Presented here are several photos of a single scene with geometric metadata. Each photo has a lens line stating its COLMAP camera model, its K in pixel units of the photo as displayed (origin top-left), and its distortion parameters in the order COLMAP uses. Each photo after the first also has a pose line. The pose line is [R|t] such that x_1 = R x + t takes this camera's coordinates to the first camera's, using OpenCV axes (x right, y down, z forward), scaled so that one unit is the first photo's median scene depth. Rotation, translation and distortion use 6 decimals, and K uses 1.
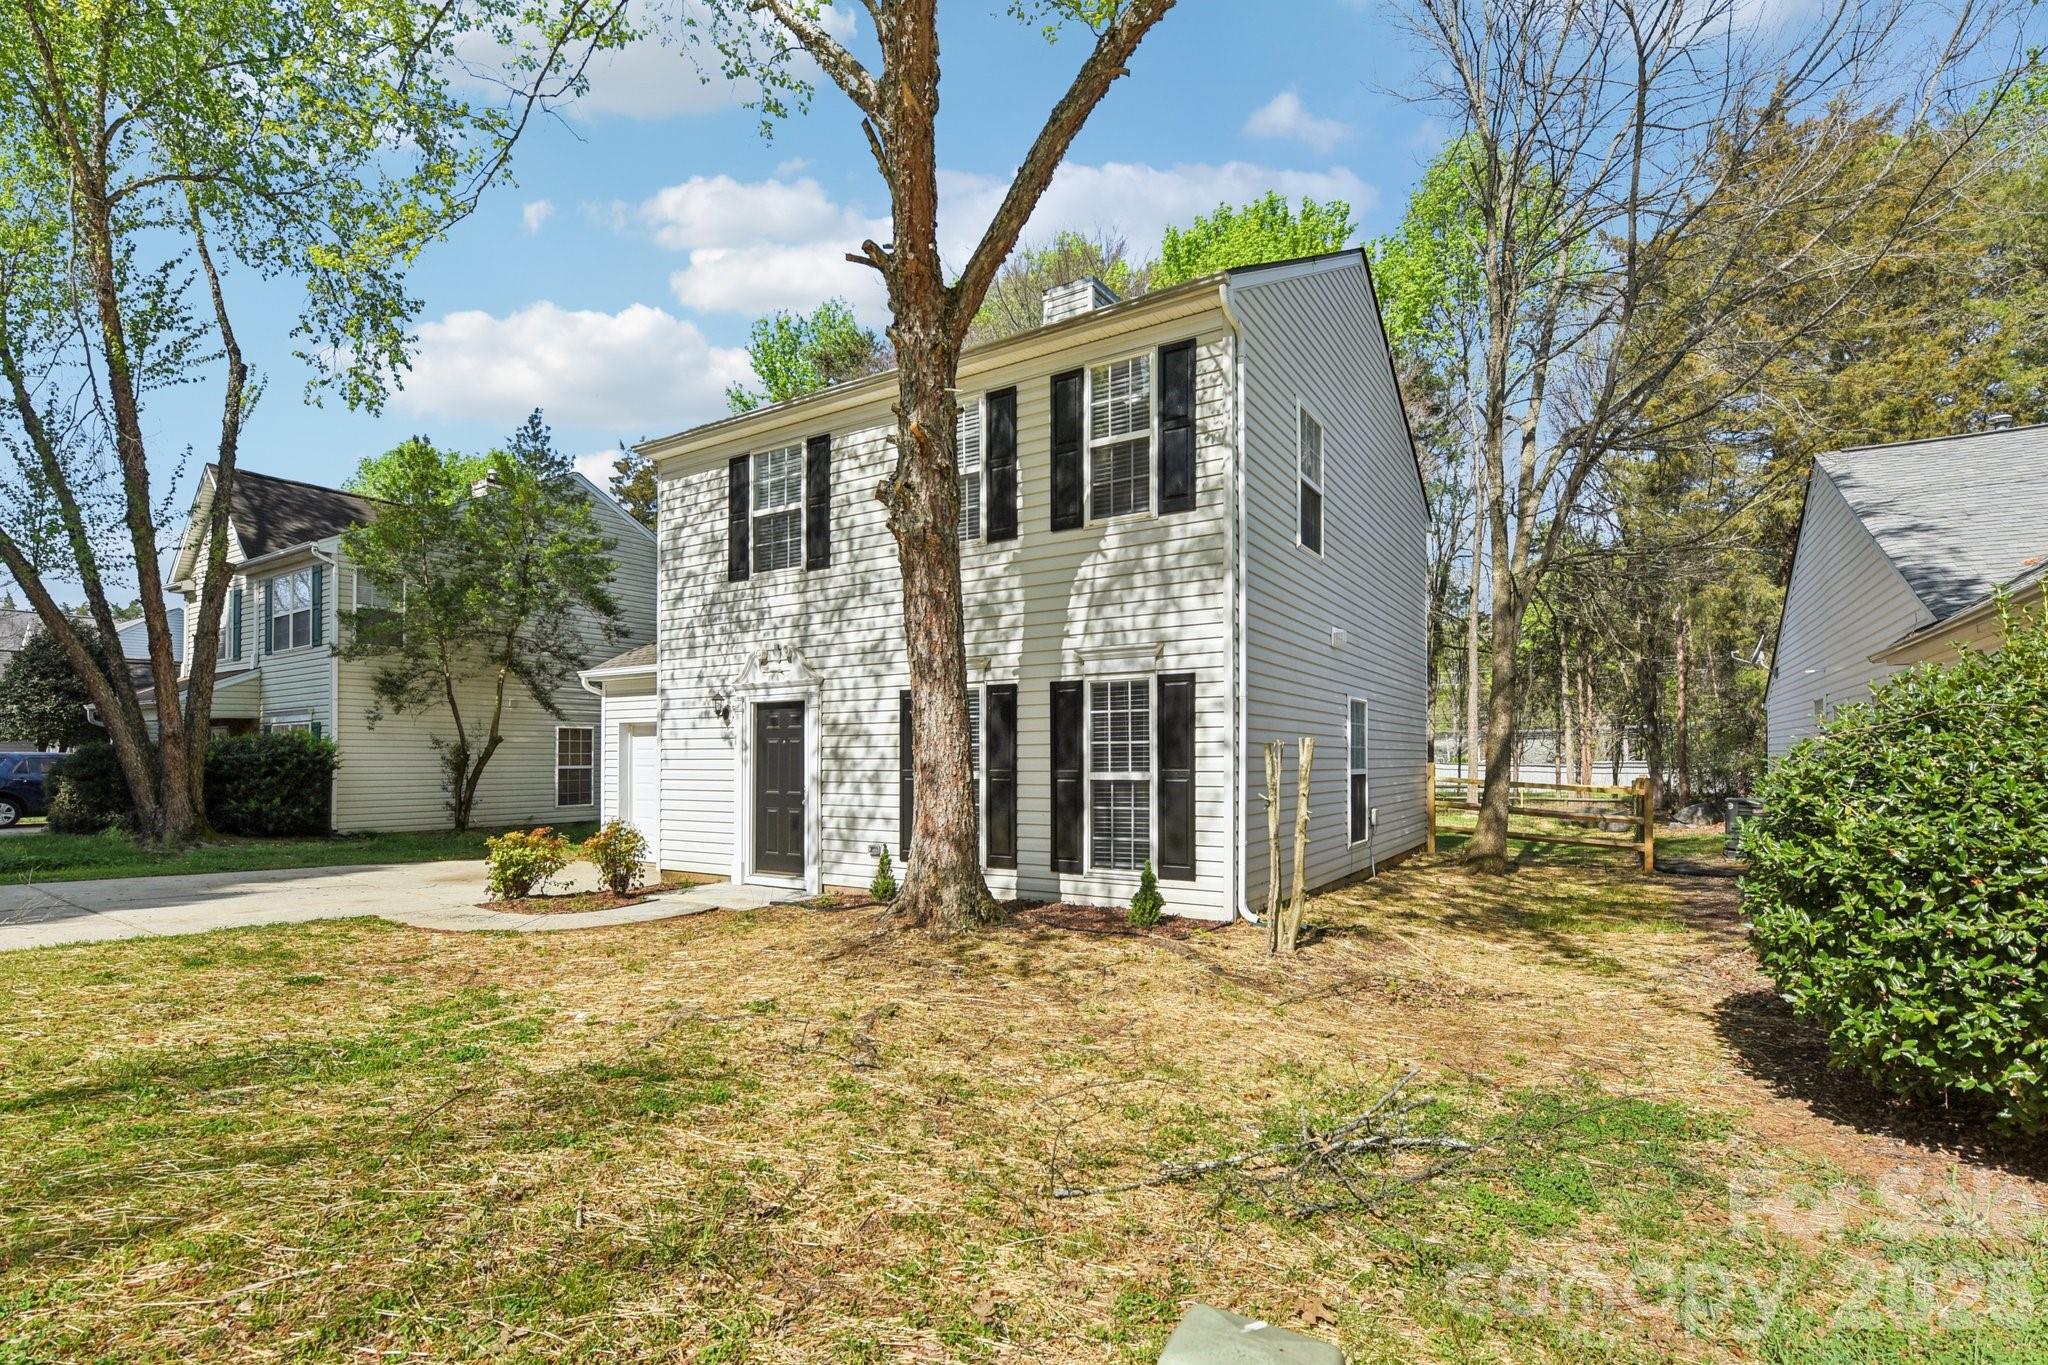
lens RADIAL K [[939.8, 0, 1022.5], [0, 939.8, 744.9], [0, 0, 1]] dist [-0.000090, 0.000033]
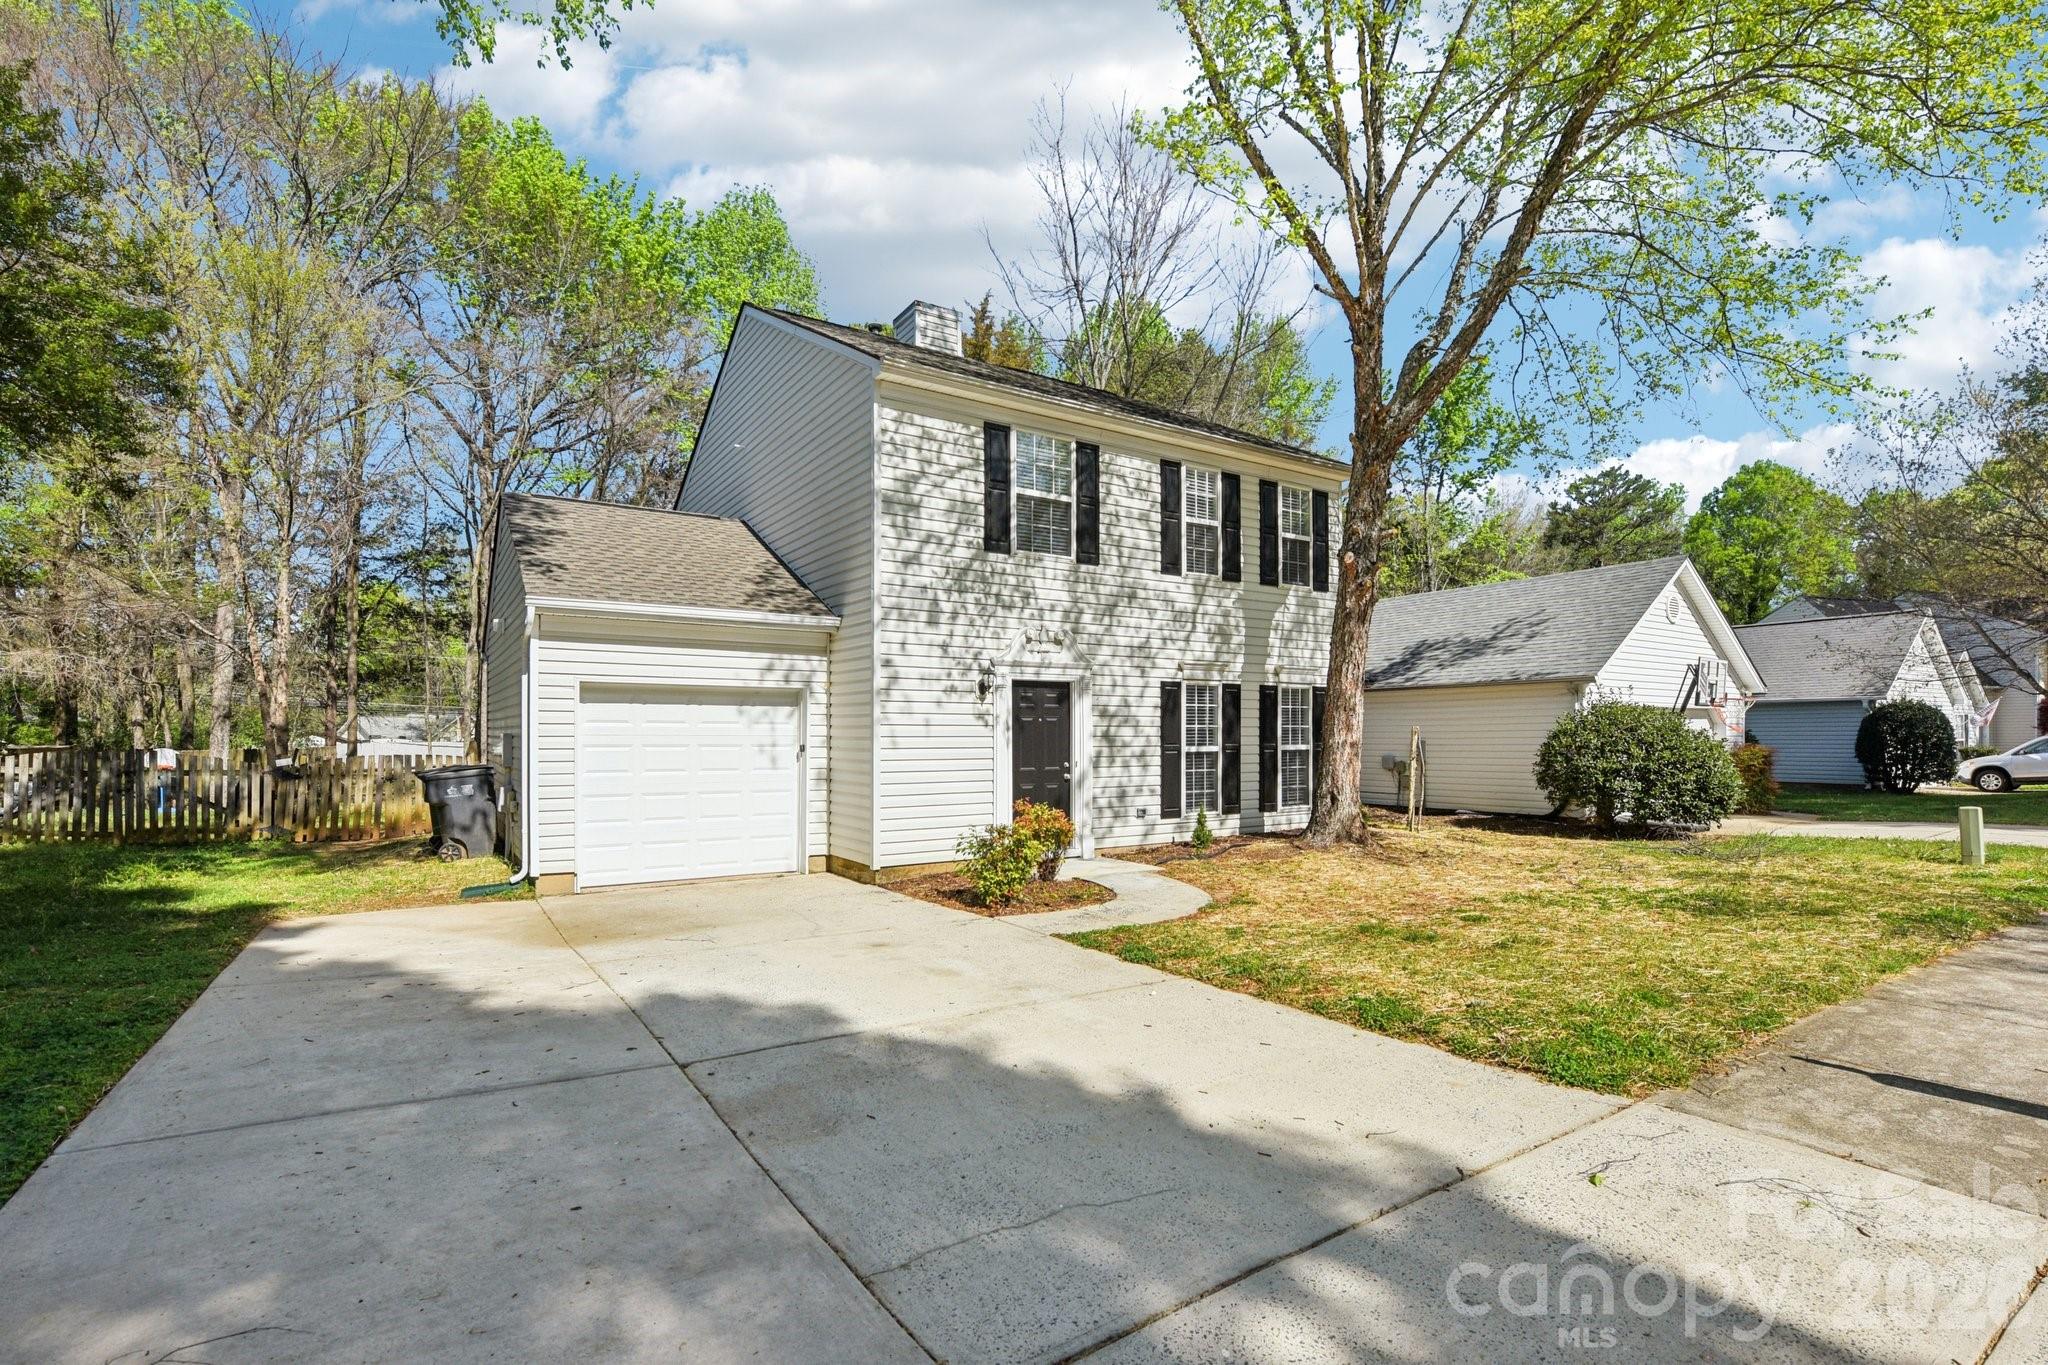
lens RADIAL K [[939.8, 0, 1022.5], [0, 939.8, 744.9], [0, 0, 1]] dist [-0.000090, 0.000033]
pose [[0.398694, -0.000434, 0.917084, -1.335134], [-0.000285, 1.000000, 0.000597, 0.024242], [-0.917084, -0.000500, 0.398694, 0.673607]]
